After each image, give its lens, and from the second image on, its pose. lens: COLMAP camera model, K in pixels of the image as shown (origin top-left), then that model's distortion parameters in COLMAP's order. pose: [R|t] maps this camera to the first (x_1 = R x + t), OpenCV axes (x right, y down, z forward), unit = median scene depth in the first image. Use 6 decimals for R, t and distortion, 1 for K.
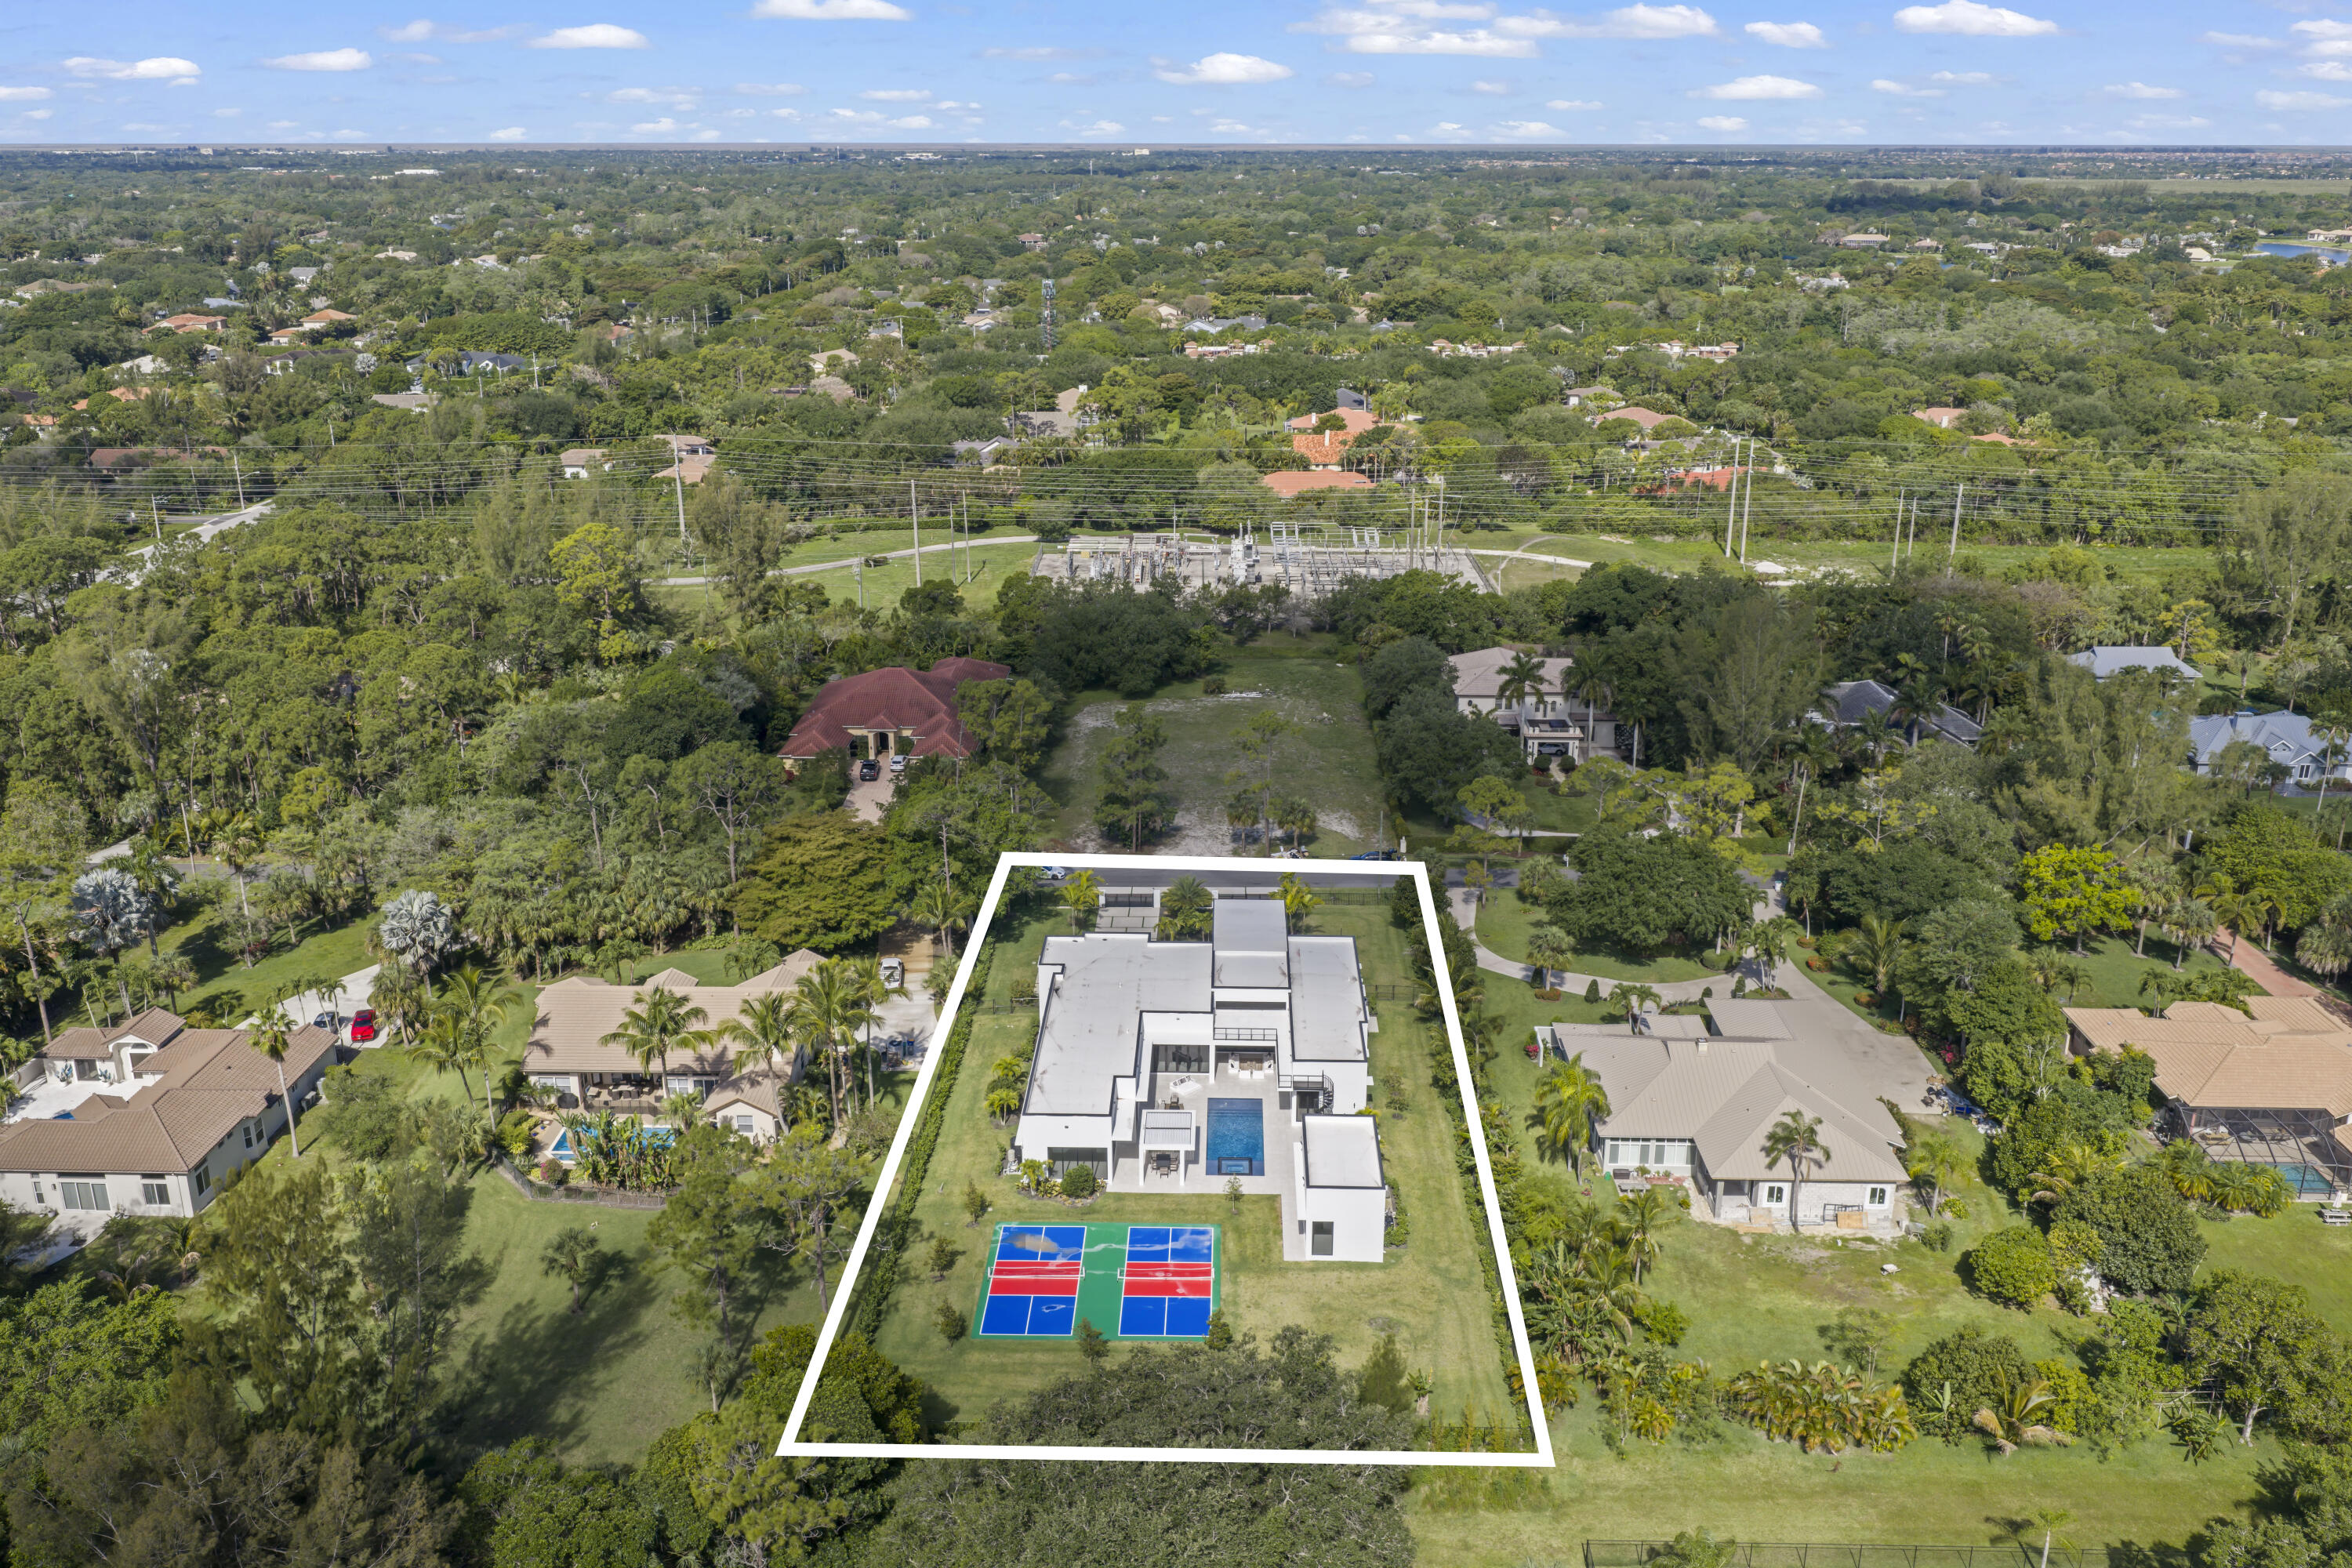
lens RADIAL K [[1953.0, 0, 1176.0], [0, 1953.0, 784.0], [0, 0, 1]] dist [0.037408, -0.075426]
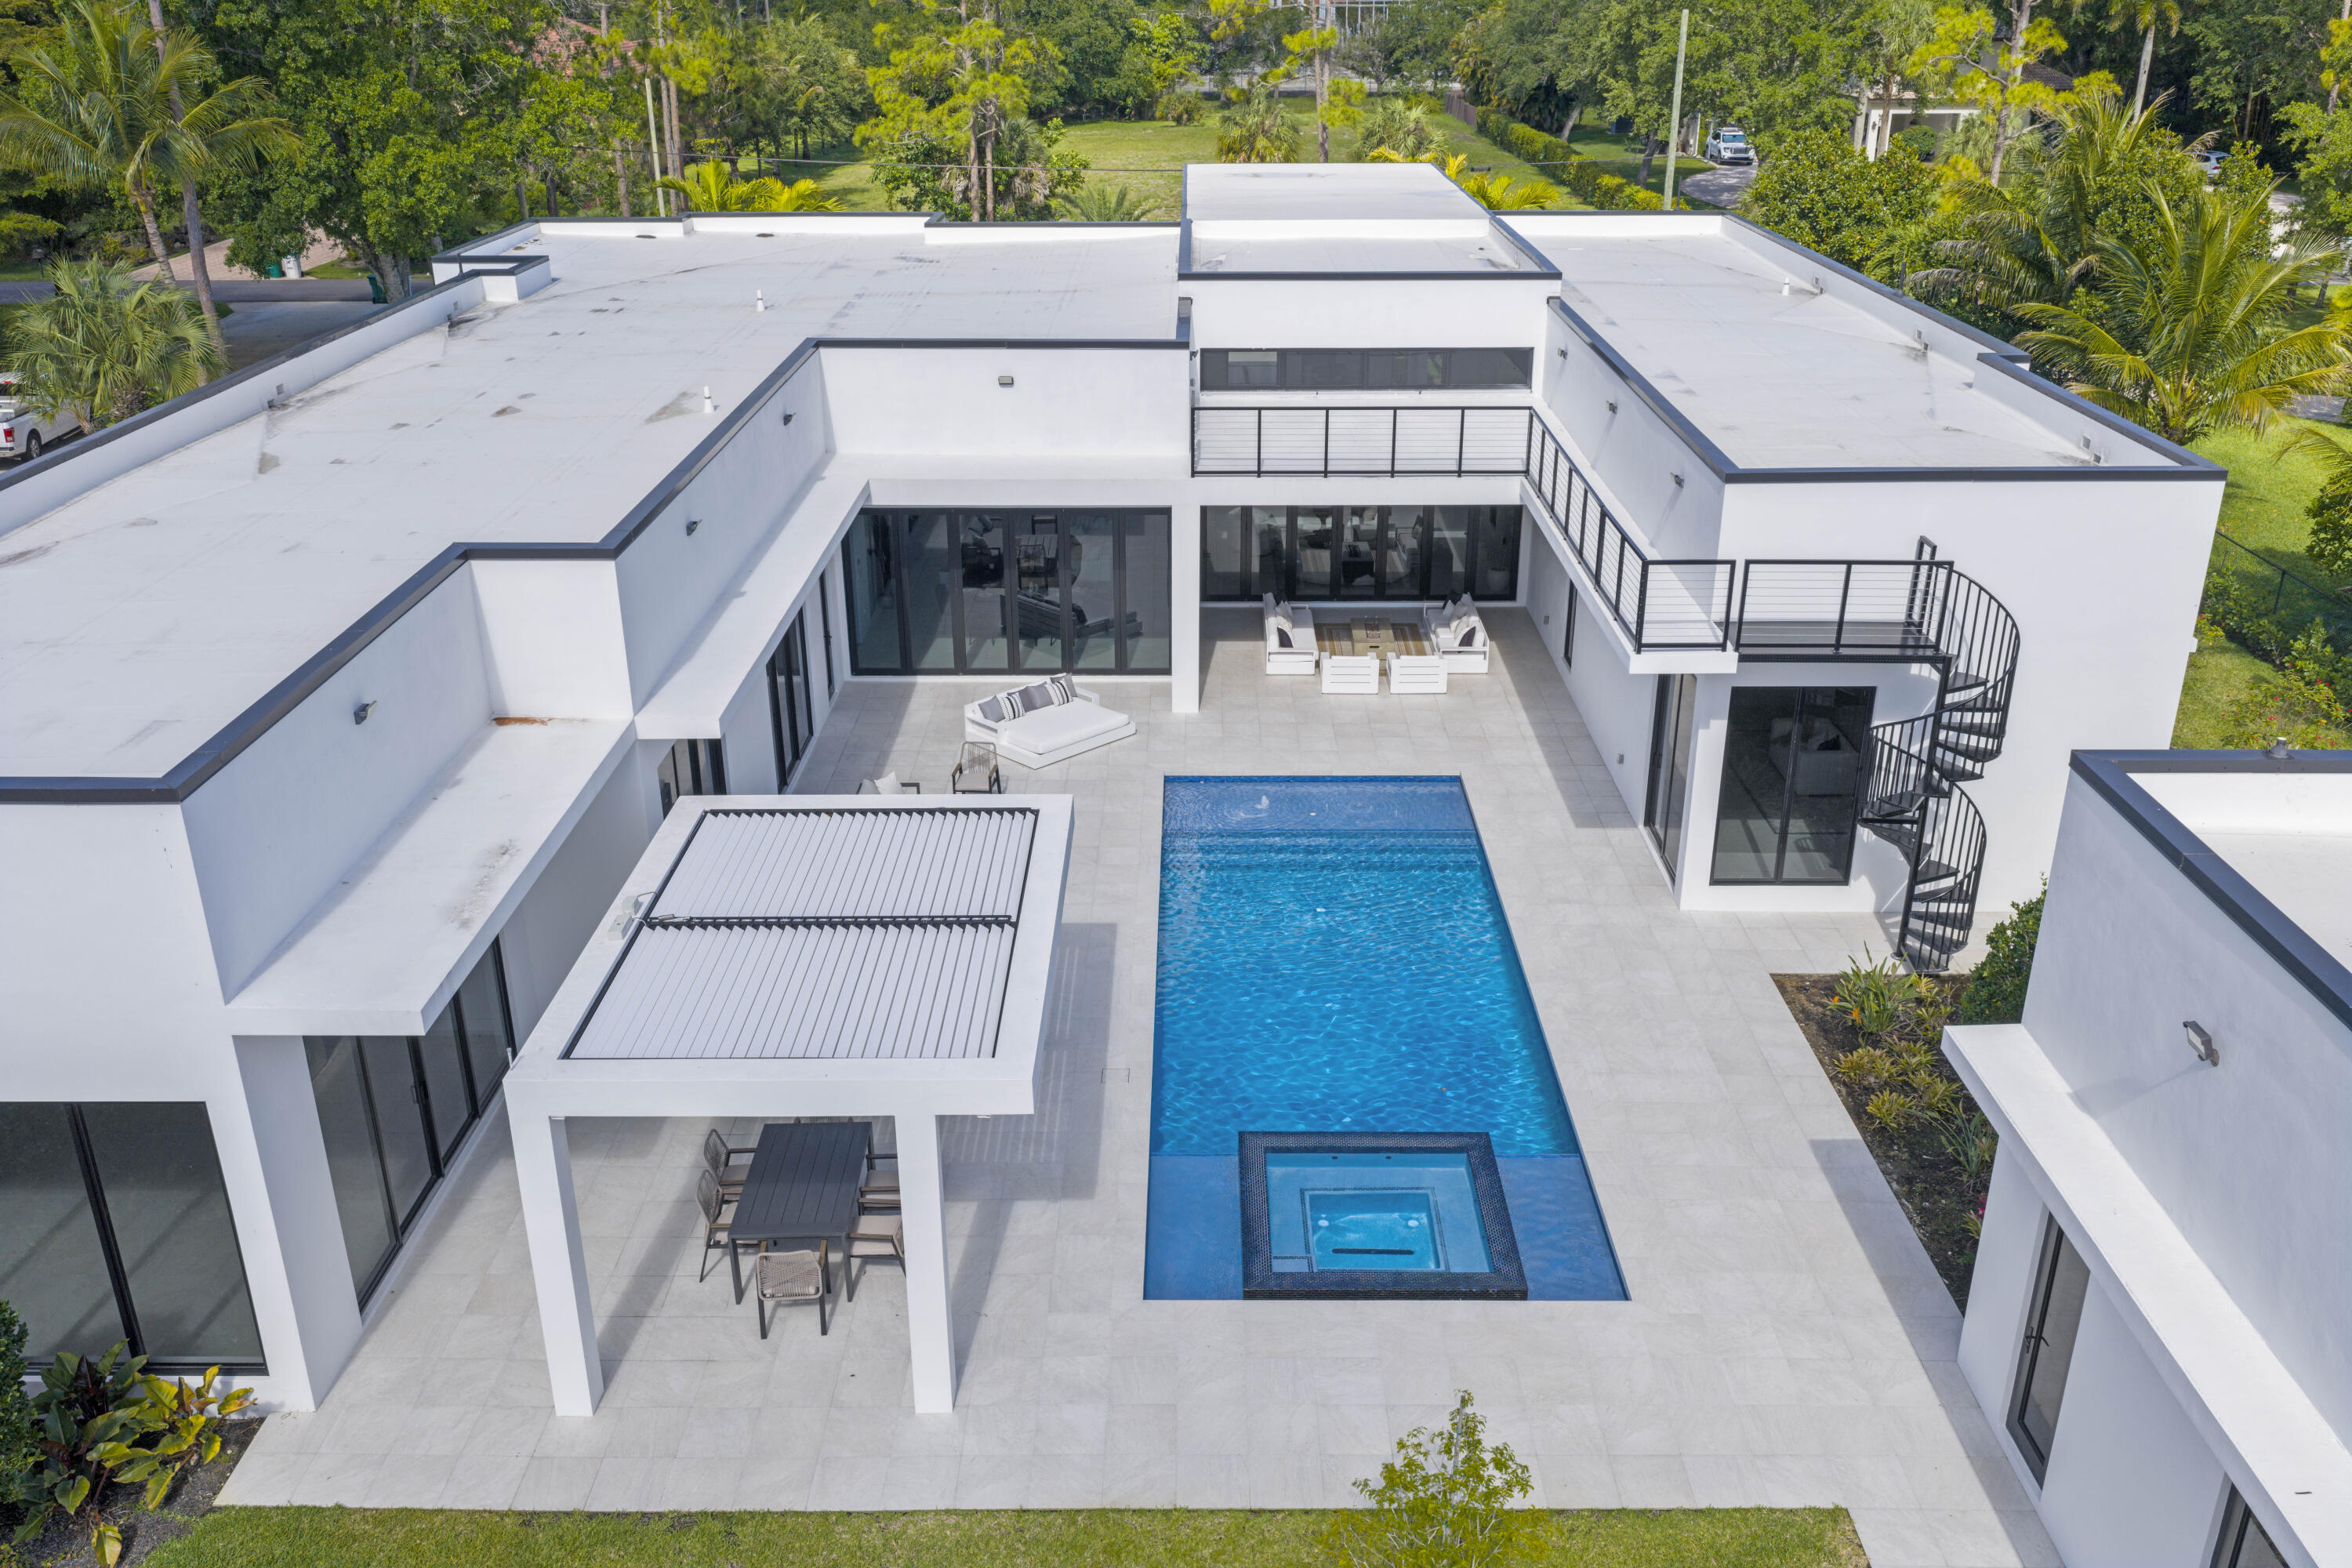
lens RADIAL K [[1953.0, 0, 1176.0], [0, 1953.0, 784.0], [0, 0, 1]] dist [0.037408, -0.075426]
pose [[0.999796, -0.010483, 0.017275, 0.014290], [0.009130, 0.997018, 0.076632, 0.148785], [-0.018026, -0.076458, 0.996910, 0.825736]]
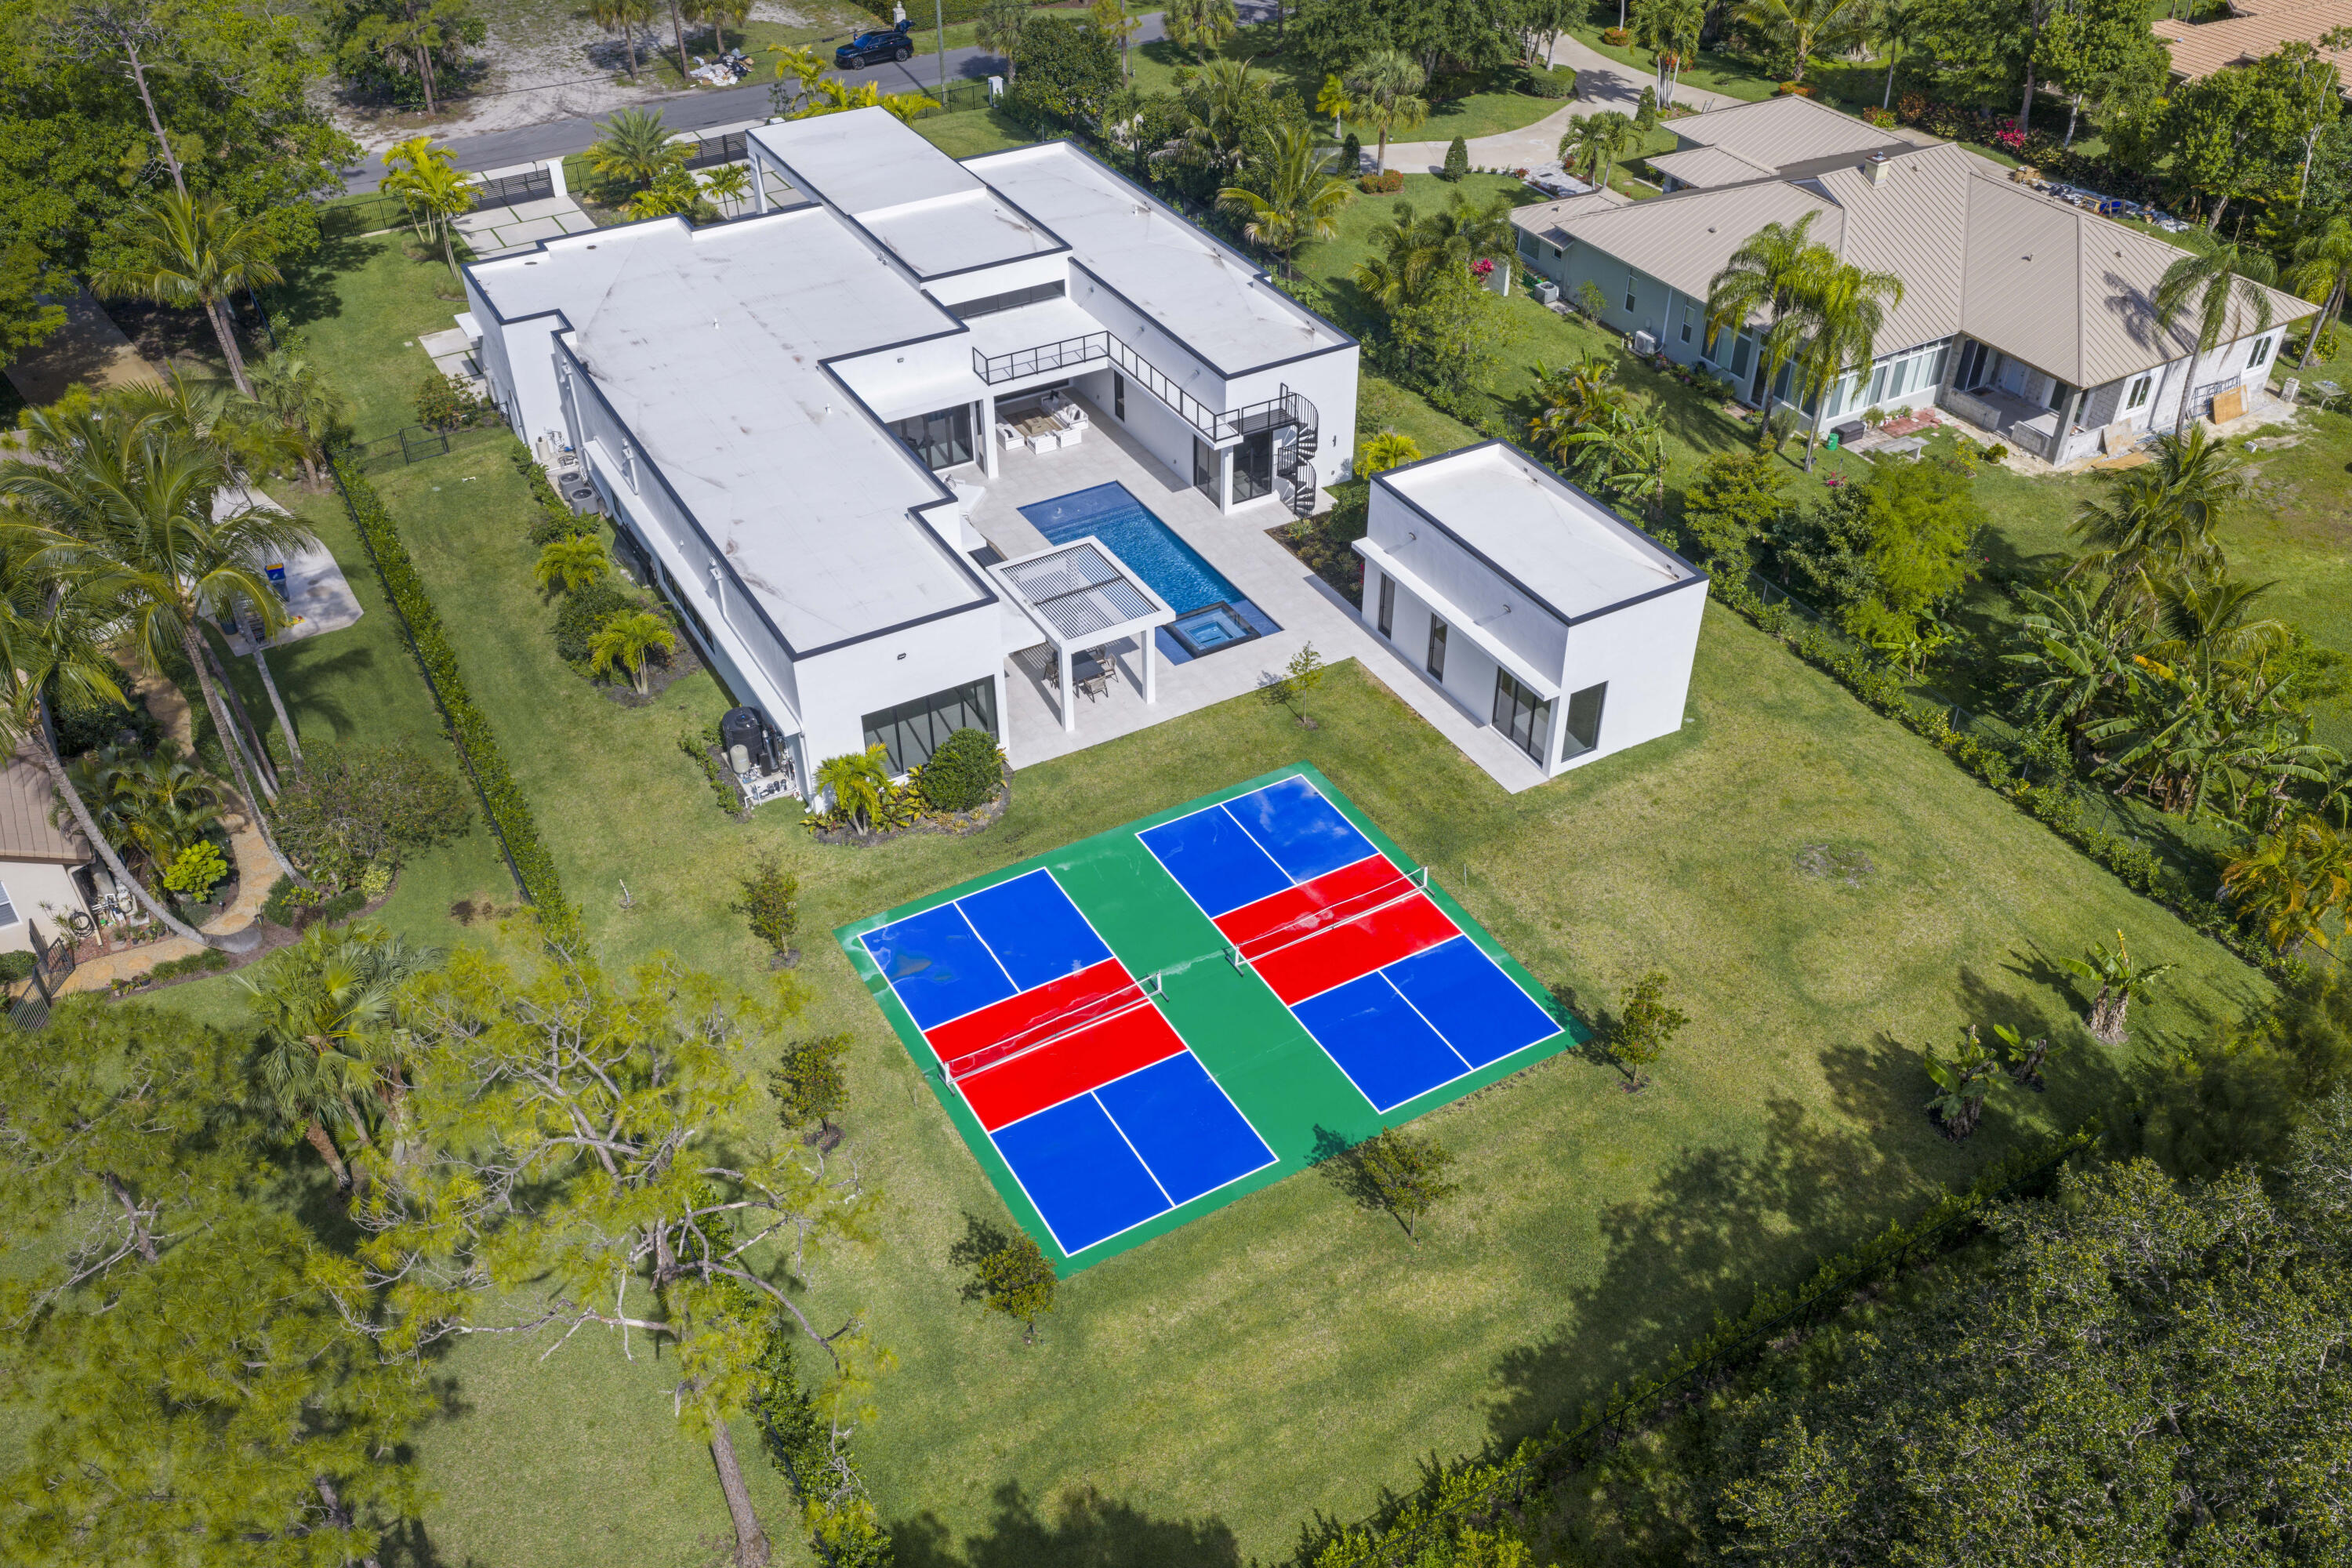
lens RADIAL K [[1953.0, 0, 1176.0], [0, 1953.0, 784.0], [0, 0, 1]] dist [0.037408, -0.075426]
pose [[0.853756, -0.320536, 0.410314, -0.167165], [0.170076, 0.916499, 0.362082, 0.057908], [-0.492113, -0.239346, 0.836982, 0.577079]]
